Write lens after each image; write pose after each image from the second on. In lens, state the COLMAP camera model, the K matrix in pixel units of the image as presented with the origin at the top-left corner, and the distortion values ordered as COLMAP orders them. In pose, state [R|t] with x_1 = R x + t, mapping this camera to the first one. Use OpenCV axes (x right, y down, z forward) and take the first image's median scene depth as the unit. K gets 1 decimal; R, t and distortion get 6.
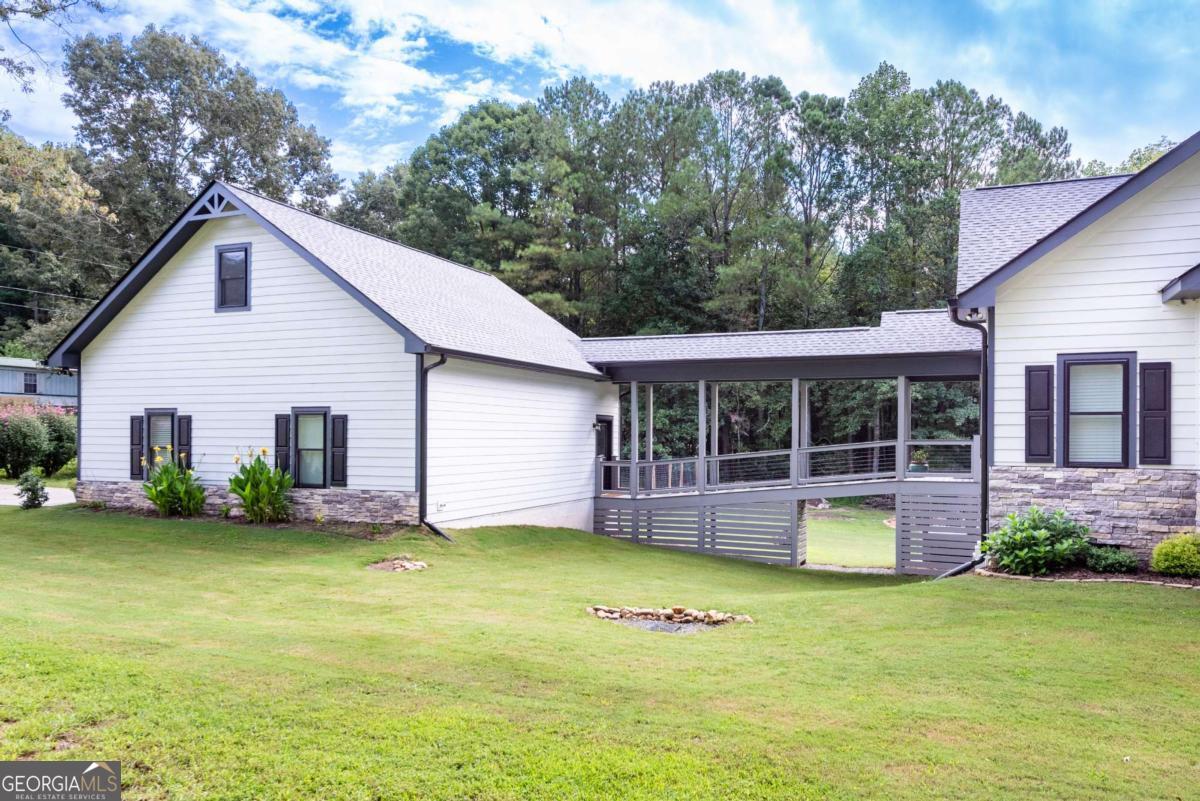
lens RADIAL K [[821.8, 0, 651.0], [0, 821.8, 435.6], [0, 0, 1]] dist [0.010633, -0.002733]
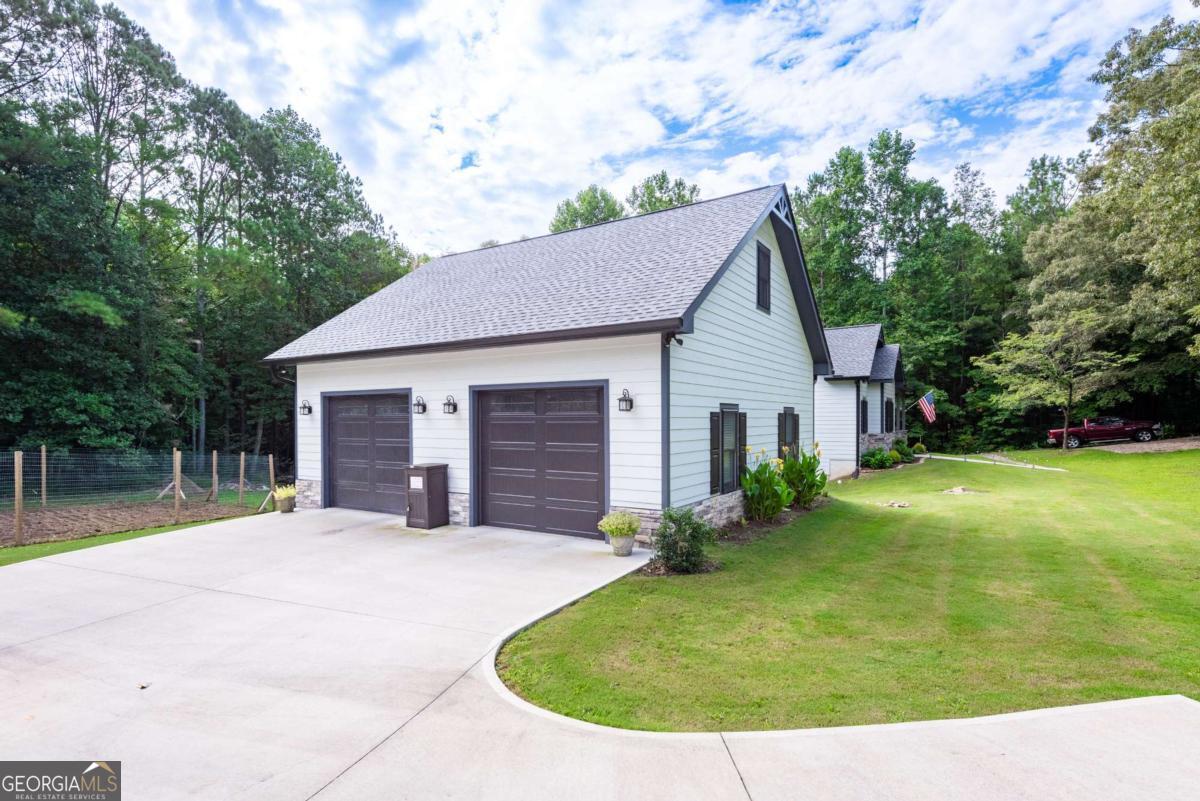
lens RADIAL K [[613.1, 0, 600.0], [0, 613.1, 400.5], [0, 0, 1]] dist [0.000284, 0.000016]
pose [[0.198265, 0.021559, 0.979911, -1.831891], [0.002171, 0.999746, -0.022435, -0.033947], [-0.980146, 0.006575, 0.198168, 1.482292]]
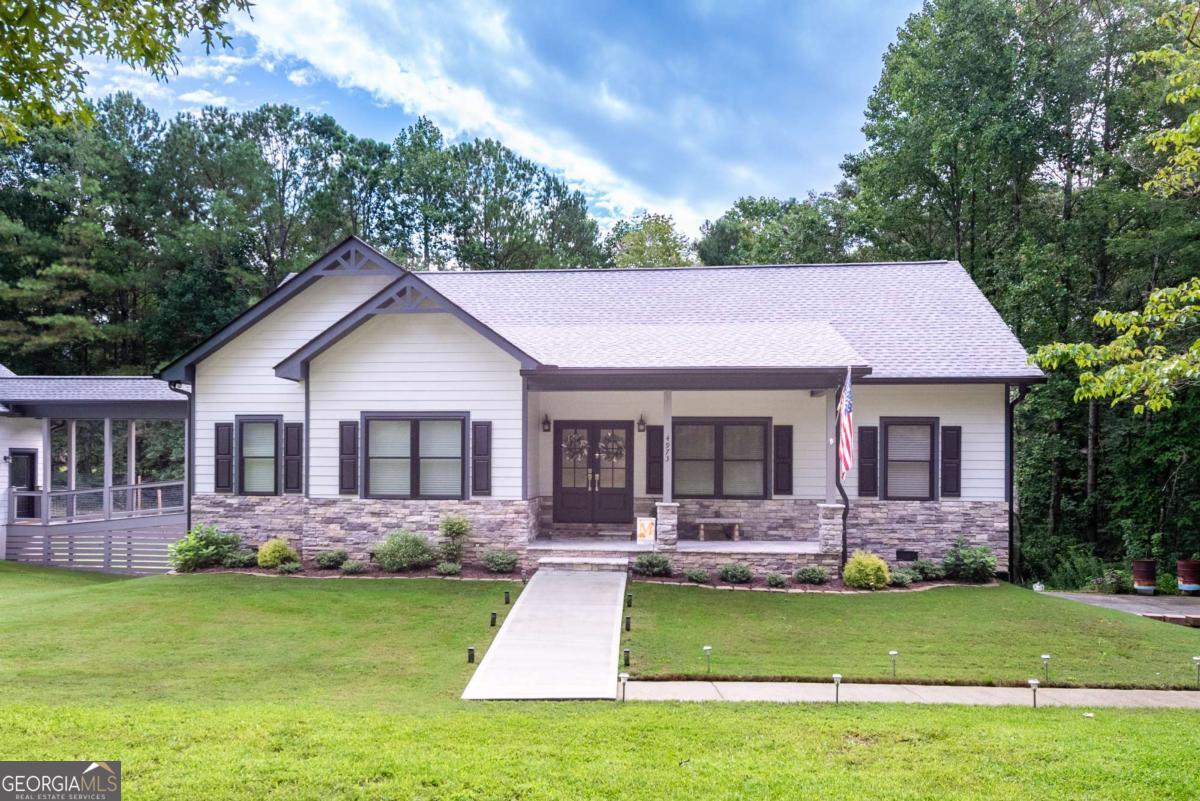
lens RADIAL K [[866.2, 0, 585.9], [0, 866.2, 455.1], [0, 0, 1]] dist [0.008271, -0.002370]
pose [[0.959738, 0.001169, 0.280895, 0.637216], [-0.000645, 0.999998, -0.001959, -0.027261], [-0.280897, 0.001699, 0.959736, -0.573028]]
